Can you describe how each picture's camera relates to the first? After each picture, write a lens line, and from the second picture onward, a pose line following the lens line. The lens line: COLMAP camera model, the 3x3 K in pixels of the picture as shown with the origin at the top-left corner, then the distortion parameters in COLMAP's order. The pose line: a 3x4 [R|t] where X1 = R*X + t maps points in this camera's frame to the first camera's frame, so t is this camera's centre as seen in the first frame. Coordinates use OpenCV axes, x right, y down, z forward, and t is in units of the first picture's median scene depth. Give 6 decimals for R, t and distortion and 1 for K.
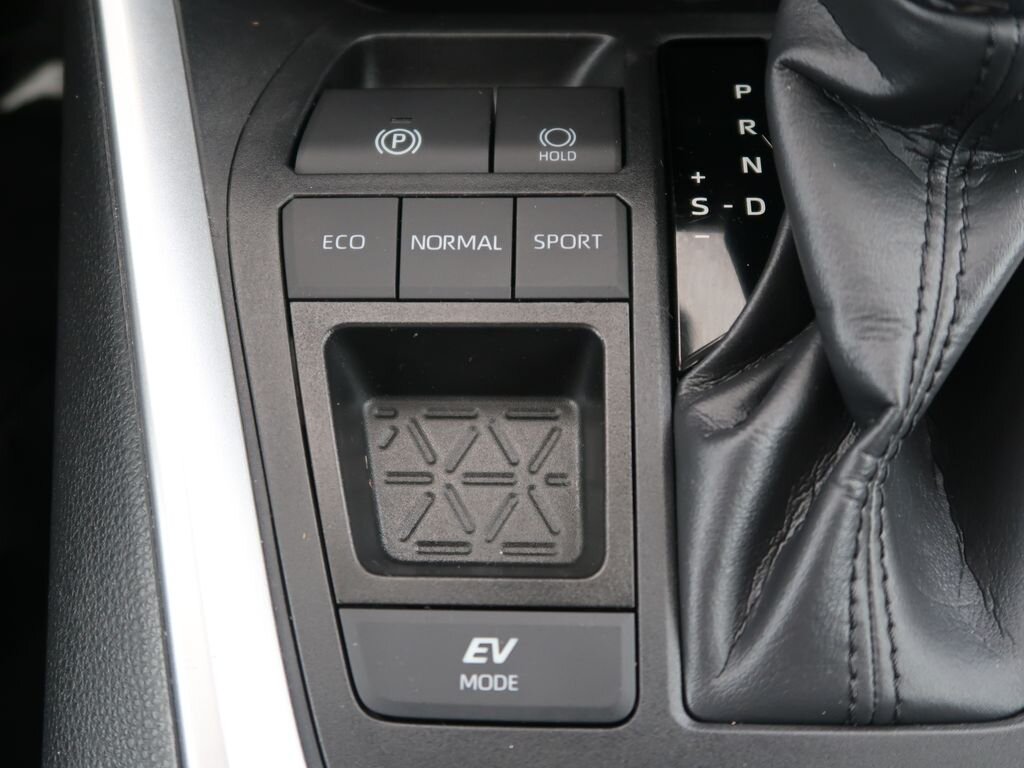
lens RADIAL K [[1164.6, 0, 506.5], [0, 1164.6, 379.3], [0, 0, 1]] dist [0.008760, 0.000000]
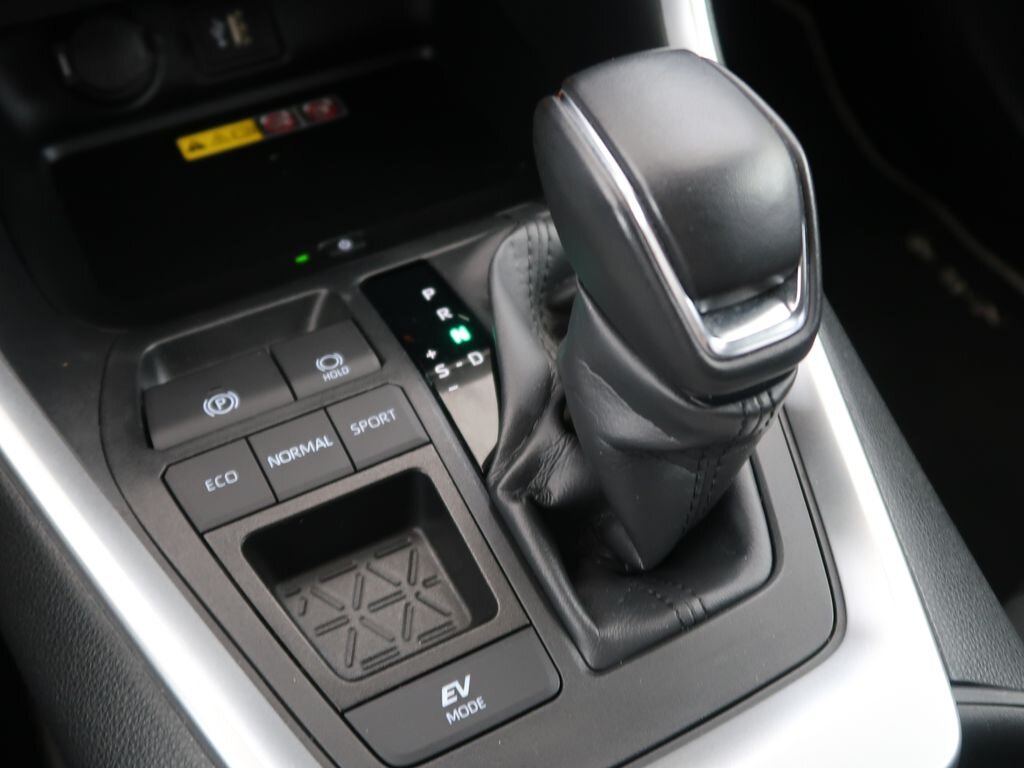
lens RADIAL K [[1164.6, 0, 512.7], [0, 1164.6, 384.7], [0, 0, 1]] dist [0.008760, 0.000000]
pose [[0.867479, -0.336369, 0.366519, -0.304006], [0.403758, 0.906462, -0.123720, 0.084511], [-0.290619, 0.255310, 0.922148, -0.372440]]
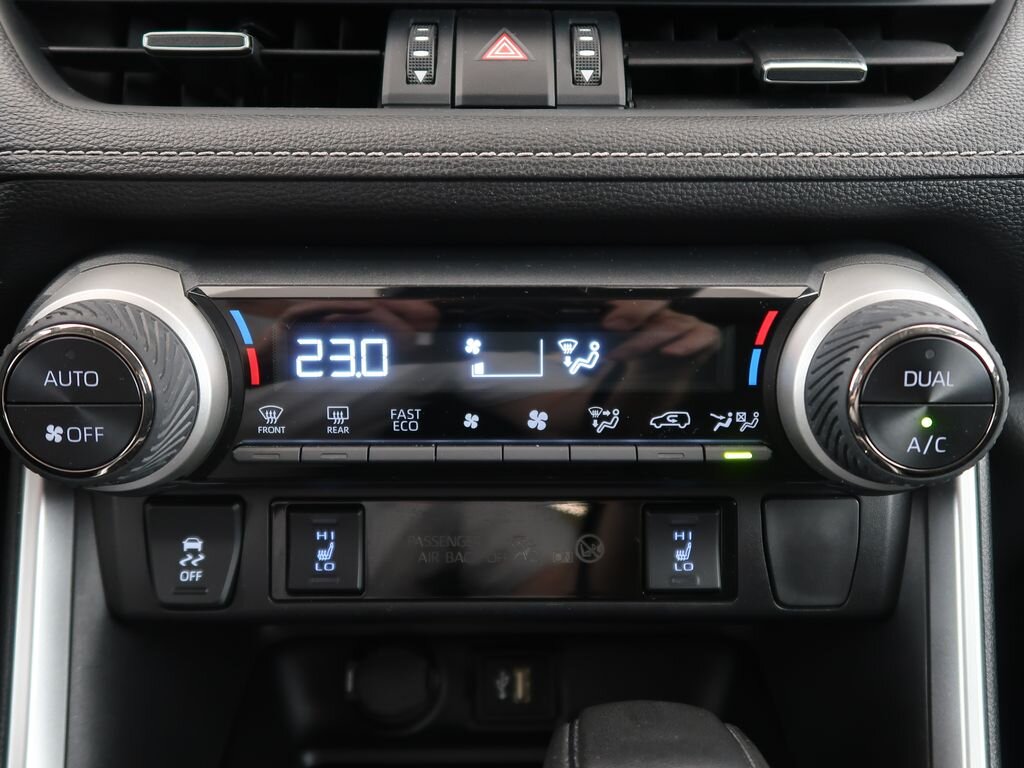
lens RADIAL K [[1015.4, 0, 512.7], [0, 1015.4, 381.6], [0, 0, 1]] dist [0.014507, 0.000000]
pose [[0.998950, 0.020596, 0.040925, 0.149010], [0.012526, 0.736437, -0.676390, -0.098528], [-0.044069, 0.676193, 0.735406, -0.217276]]
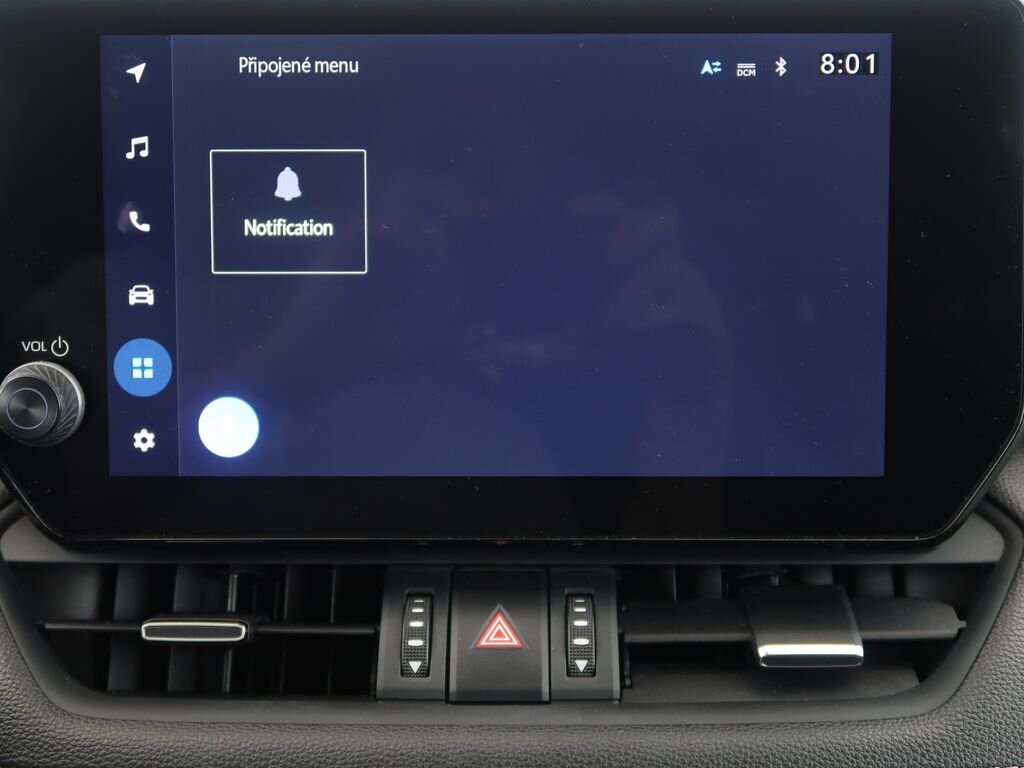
lens RADIAL K [[1443.5, 0, 513.5], [0, 1443.5, 384.6], [0, 0, 1]] dist [0.001729, 0.000000]
pose [[0.999565, 0.022243, 0.019379, 0.158734], [0.000534, 0.643150, -0.765740, -0.082251], [-0.029496, 0.765417, 0.642858, -1.004534]]
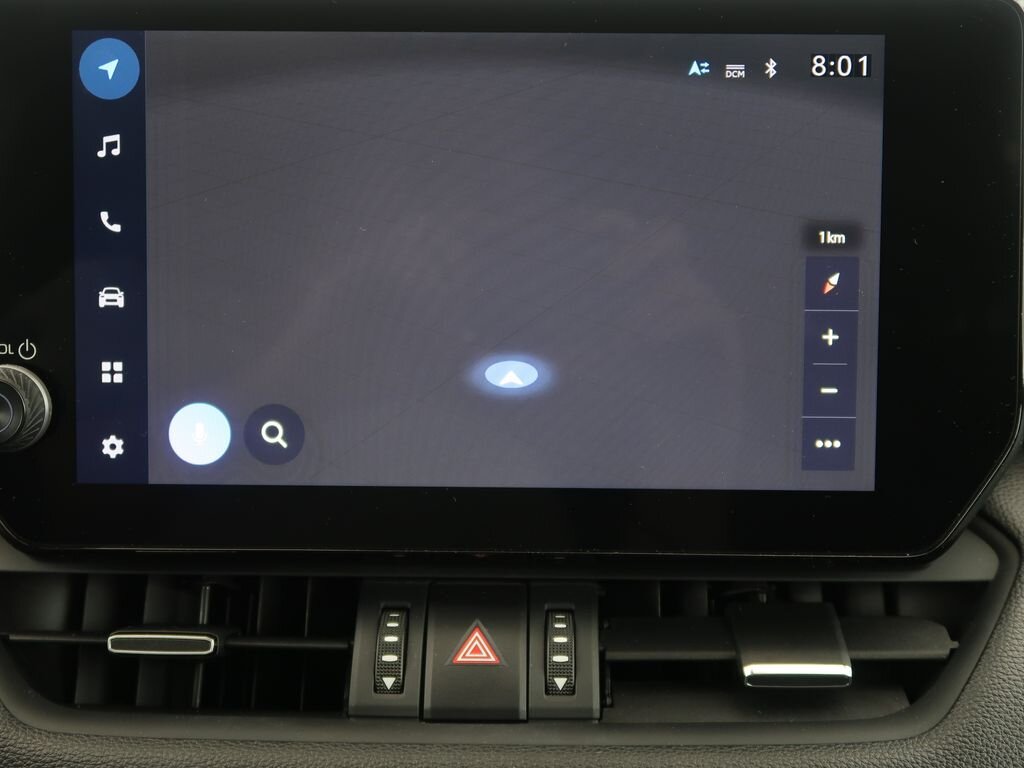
lens RADIAL K [[1443.5, 0, 512.5], [0, 1443.5, 386.4], [0, 0, 1]] dist [0.001729, 0.000000]
pose [[0.999388, 0.031508, 0.015215, 0.191930], [-0.008283, 0.635528, -0.772034, -0.117995], [-0.033995, 0.771435, 0.635399, -0.962883]]
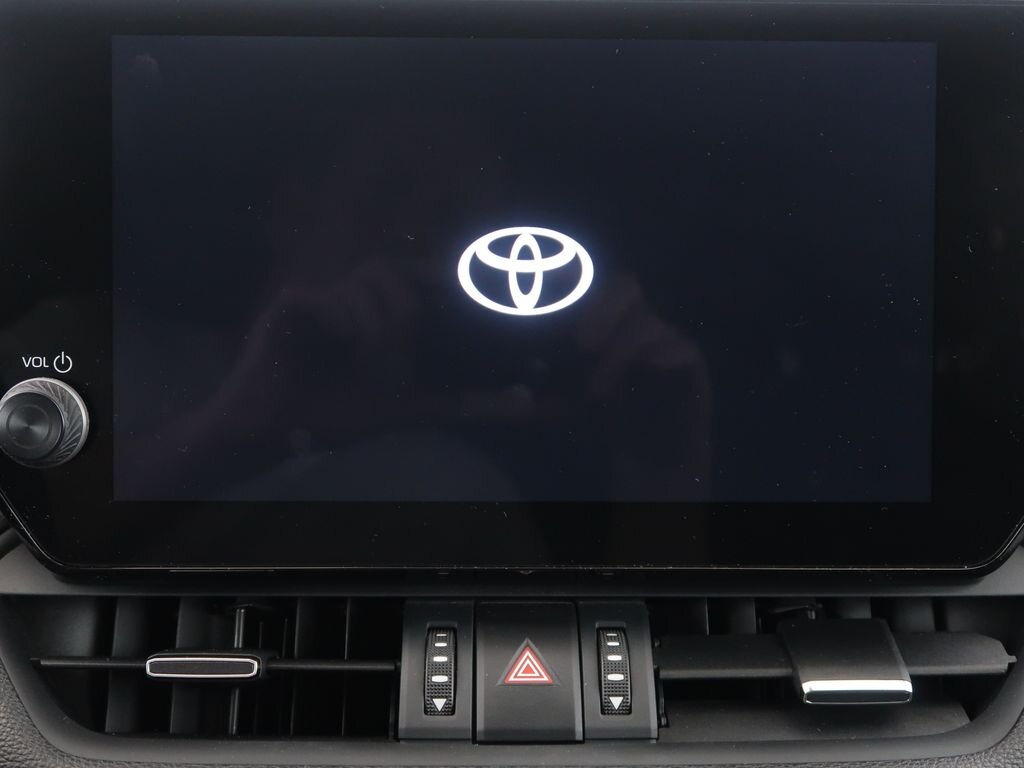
lens RADIAL K [[1443.5, 0, 514.1], [0, 1443.5, 381.0], [0, 0, 1]] dist [0.001729, 0.000000]
pose [[0.998463, 0.027276, 0.048240, 0.070337], [0.021627, 0.609677, -0.792355, -0.126393], [-0.051023, 0.792180, 0.608150, -0.901833]]
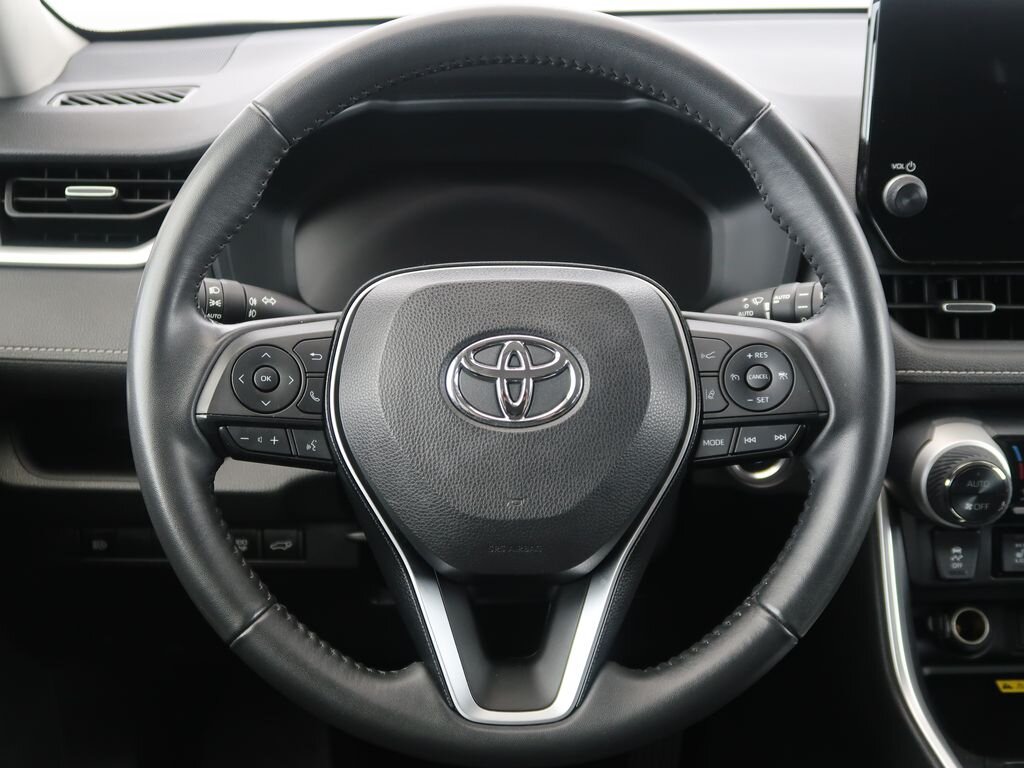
lens RADIAL K [[1491.5, 0, 508.6], [0, 1491.5, 384.7], [0, 0, 1]] dist [-0.020587, 0.000000]
pose [[0.997810, 0.010347, 0.065325, -1.703698], [0.032867, 0.779537, -0.625494, 1.282383], [-0.057395, 0.626271, 0.777490, -2.418556]]
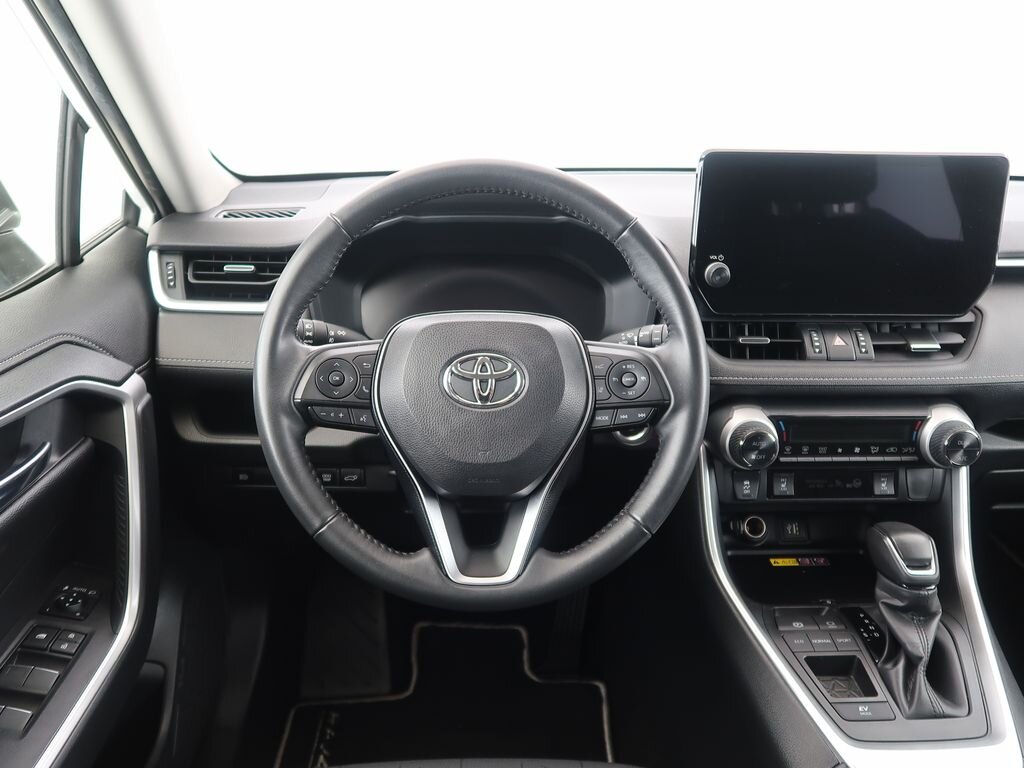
lens RADIAL K [[846.3, 0, 511.4], [0, 846.3, 382.7], [0, 0, 1]] dist [-0.010479, -0.002202]
pose [[0.996544, 0.017502, 0.081204, -1.634685], [0.037633, 0.776363, -0.629162, 1.210048], [-0.074055, 0.630044, 0.773021, -2.305779]]
